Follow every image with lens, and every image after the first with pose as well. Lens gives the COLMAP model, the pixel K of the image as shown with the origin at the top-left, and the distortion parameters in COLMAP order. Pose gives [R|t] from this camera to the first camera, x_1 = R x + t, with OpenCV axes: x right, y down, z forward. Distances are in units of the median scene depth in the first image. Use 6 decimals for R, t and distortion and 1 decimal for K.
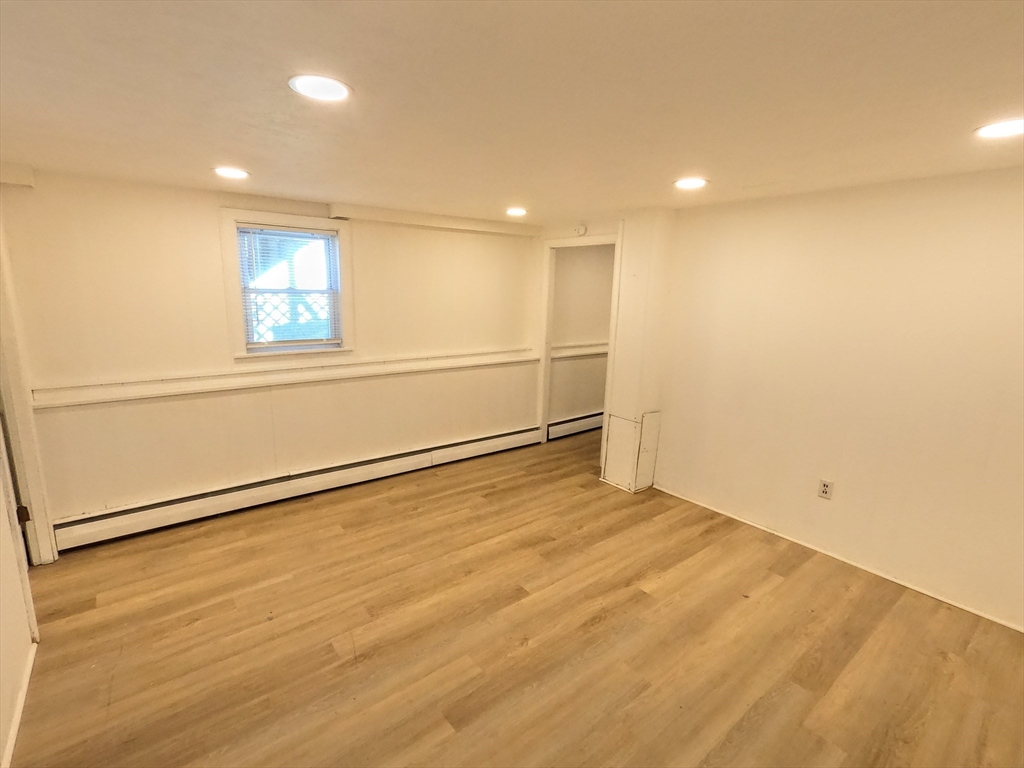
lens RADIAL K [[489.2, 0, 512.0], [0, 489.2, 384.0], [0, 0, 1]] dist [-0.000867, 0.000120]
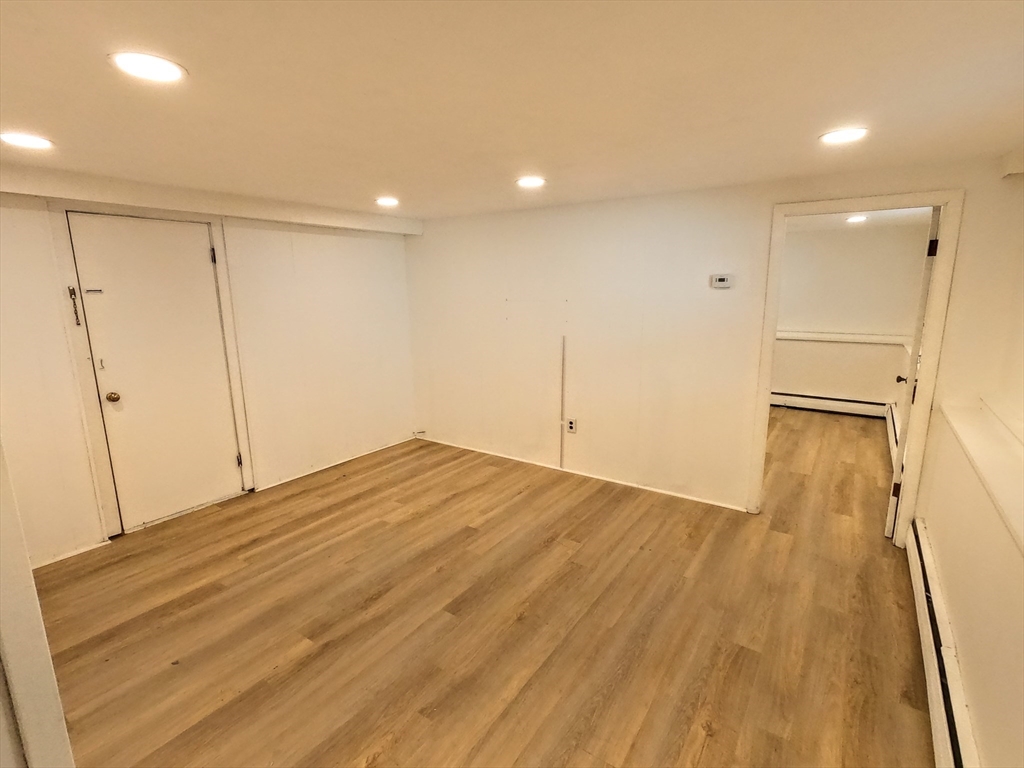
lens RADIAL K [[501.1, 0, 512.0], [0, 501.1, 384.0], [0, 0, 1]] dist [-0.001882, 0.000398]
pose [[-0.955259, 0.045422, -0.292261, 0.147655], [-0.069528, 0.925962, 0.371161, -0.285346], [0.287481, 0.374876, -0.881376, 1.477512]]
